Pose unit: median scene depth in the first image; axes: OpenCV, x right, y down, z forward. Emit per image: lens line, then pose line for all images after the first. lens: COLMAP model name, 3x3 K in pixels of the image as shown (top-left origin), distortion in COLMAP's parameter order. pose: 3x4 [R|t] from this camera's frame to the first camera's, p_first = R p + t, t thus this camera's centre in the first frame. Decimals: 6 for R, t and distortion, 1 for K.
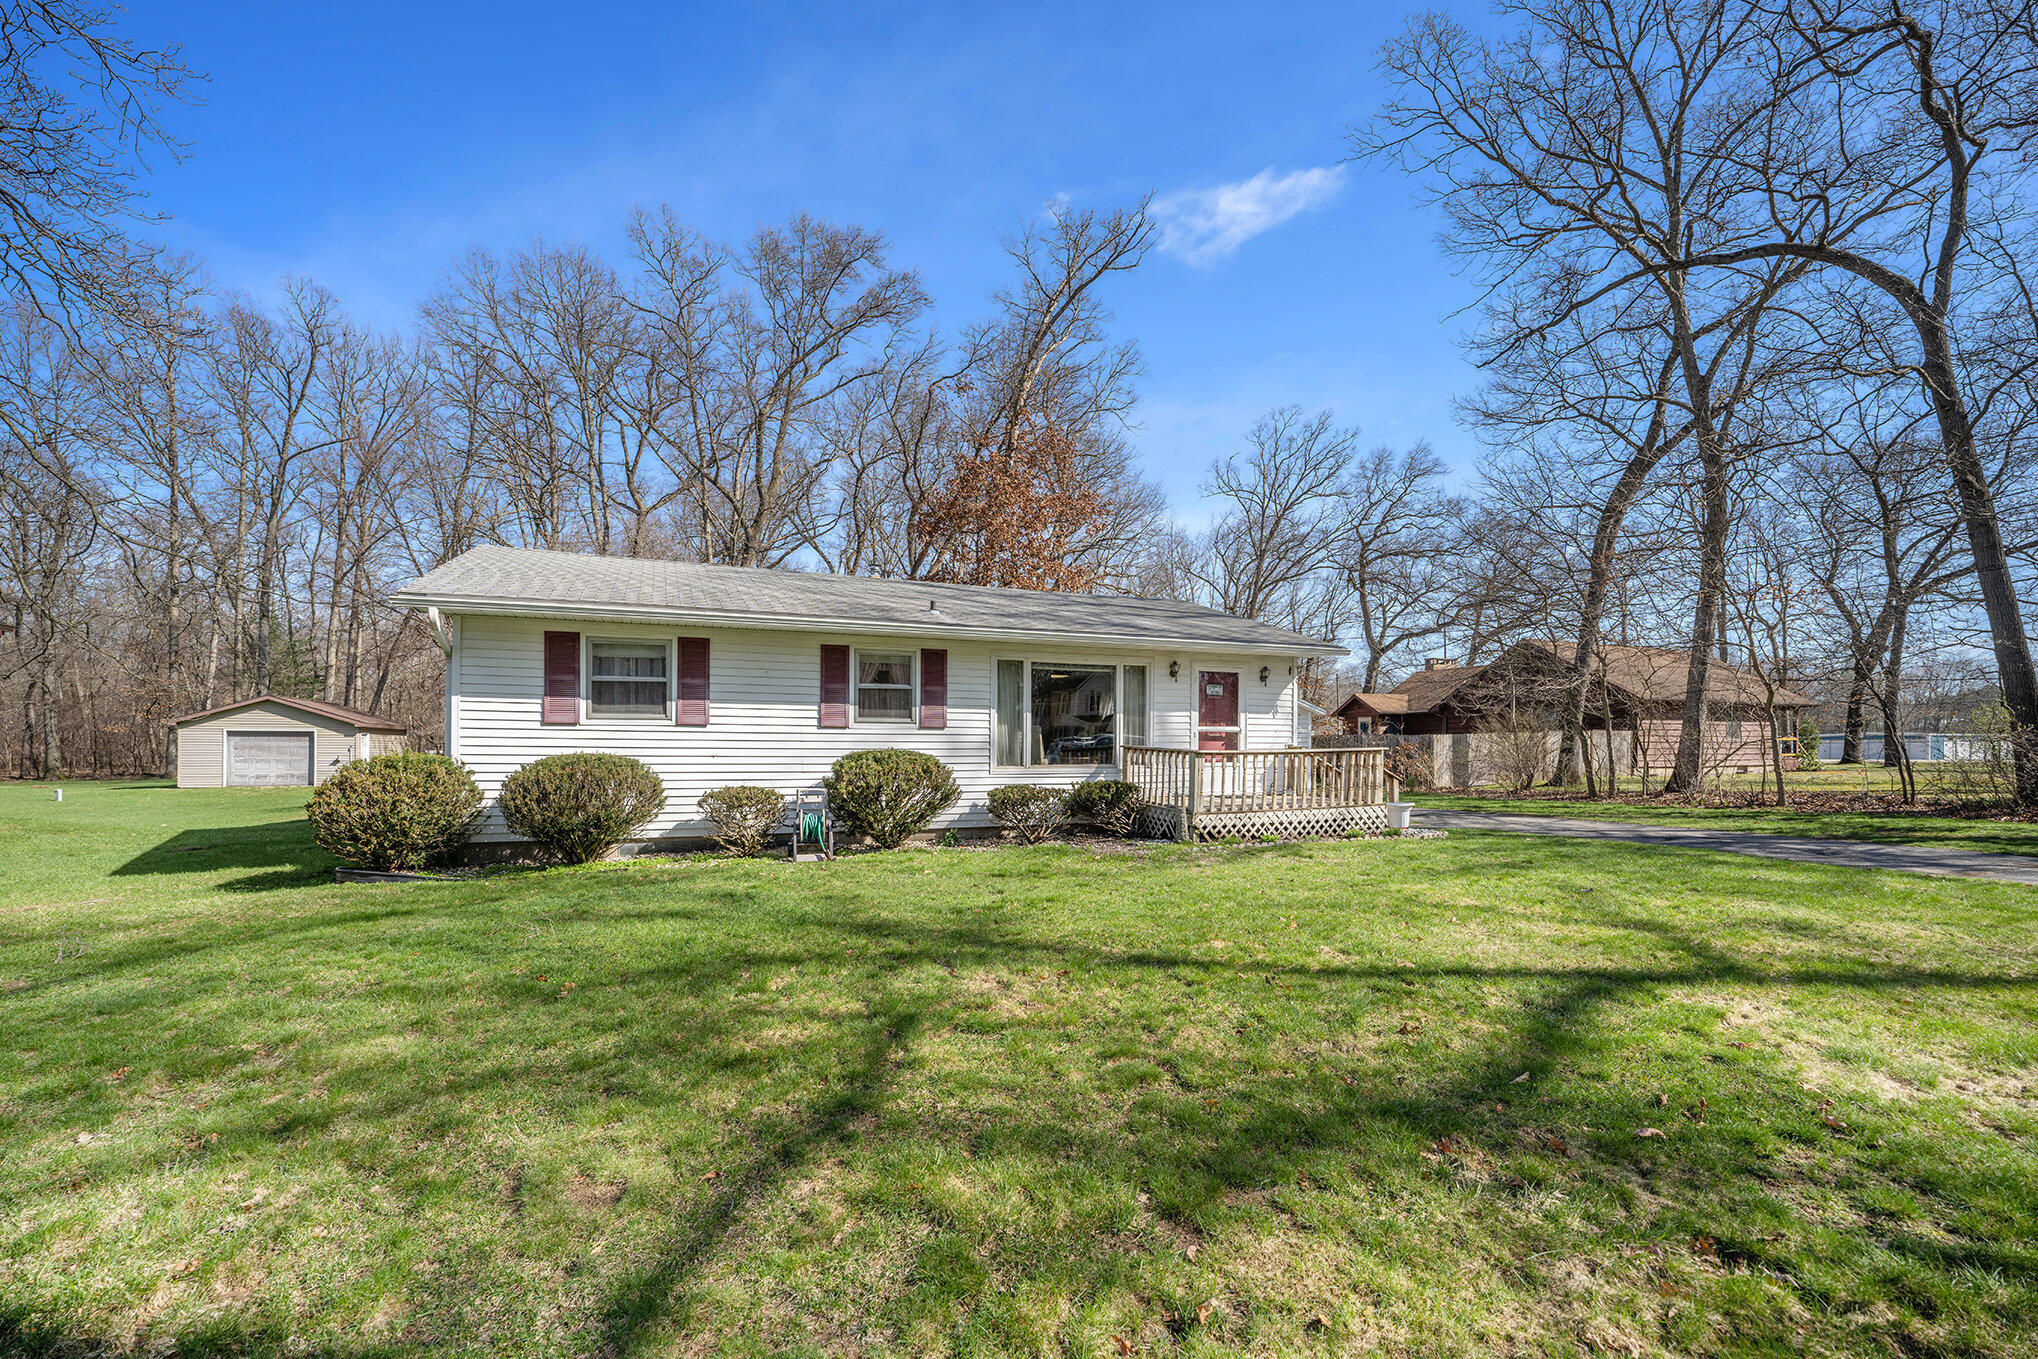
lens RADIAL K [[832.8, 0, 1046.4], [0, 832.8, 734.6], [0, 0, 1]] dist [-0.026796, 0.000074]
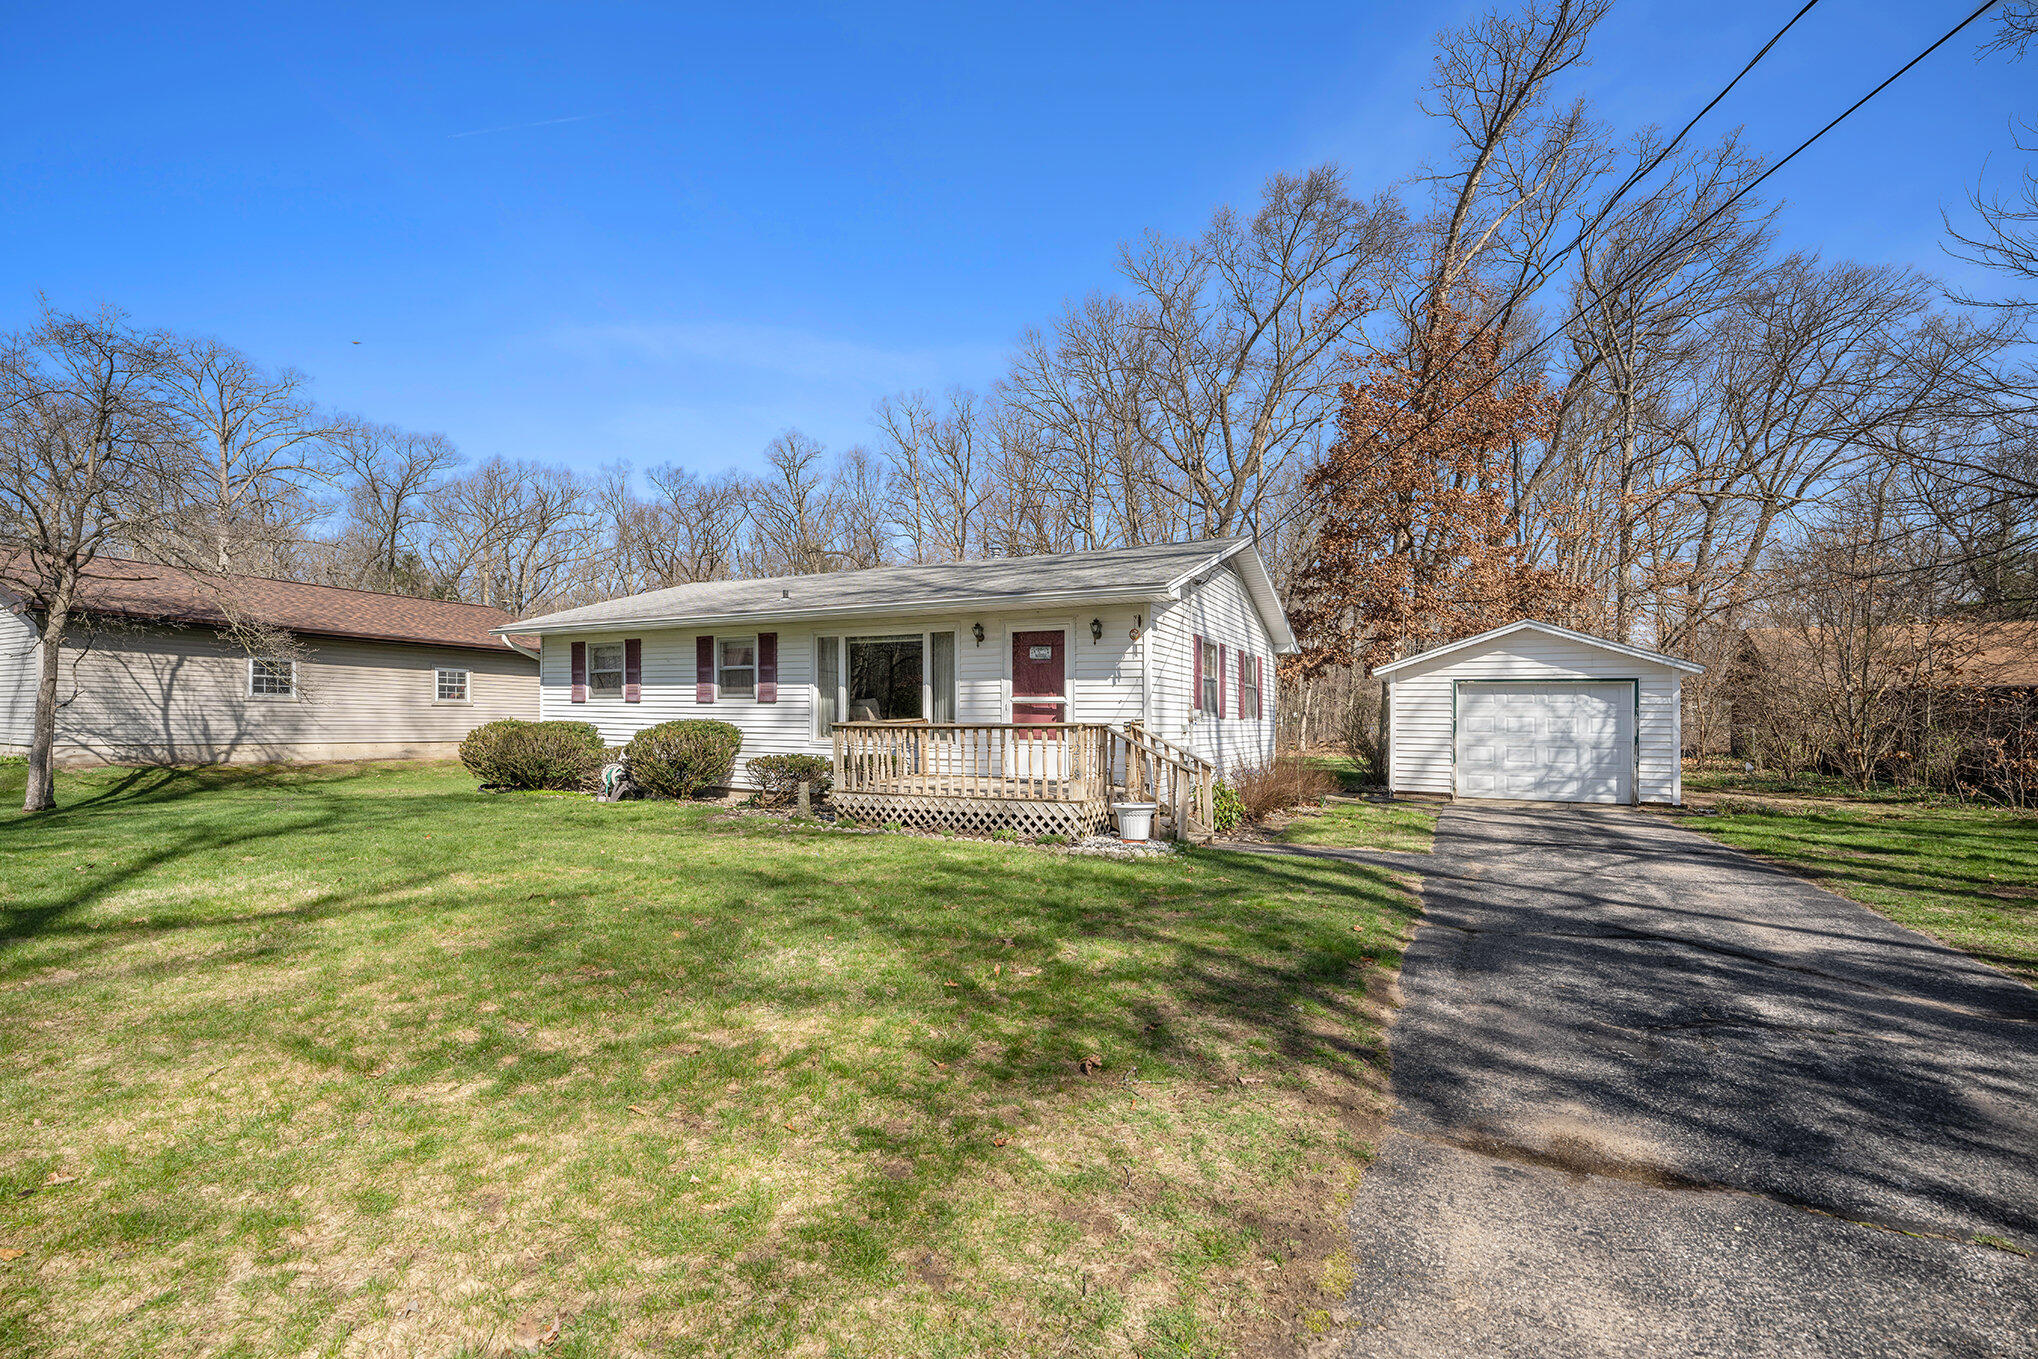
lens RADIAL K [[844.6, 0, 1008.9], [0, 844.6, 705.4], [0, 0, 1]] dist [-0.028431, -0.000029]
pose [[0.656847, -0.007112, -0.753991, 0.865616], [0.001254, 0.999964, -0.008339, 0.006293], [0.754023, 0.004532, 0.656832, 0.445349]]
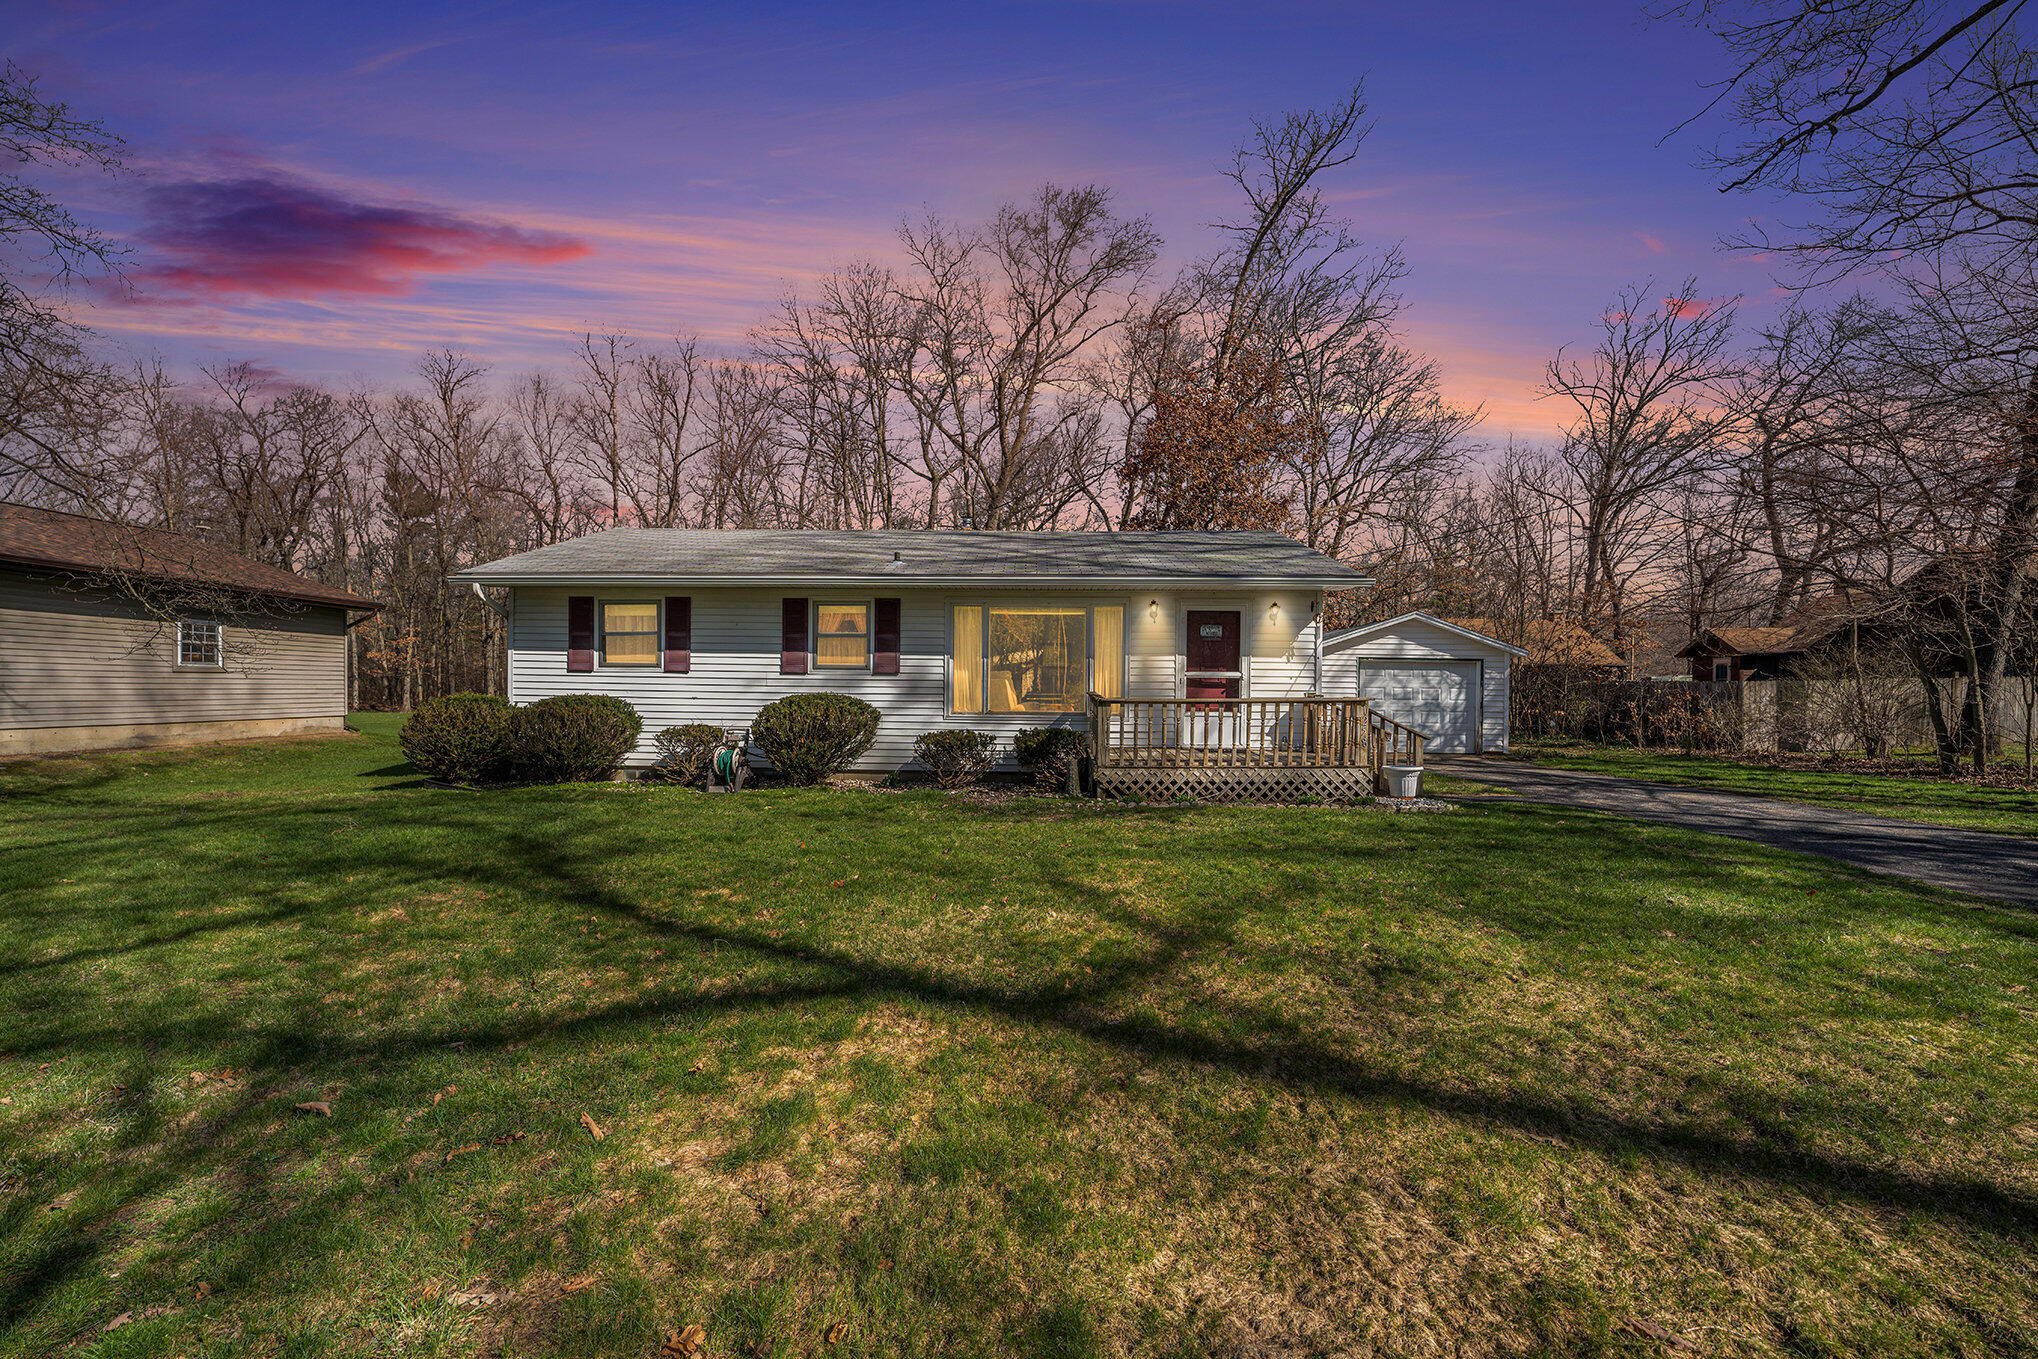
lens RADIAL K [[832.7, 0, 1019.0], [0, 832.7, 679.5], [0, 0, 1]] dist [-0.028109, 0.000118]
pose [[0.910406, 0.002199, -0.413709, 0.406310], [-0.001734, 0.999997, 0.001500, -0.002472], [0.413711, -0.000648, 0.910408, 0.105704]]
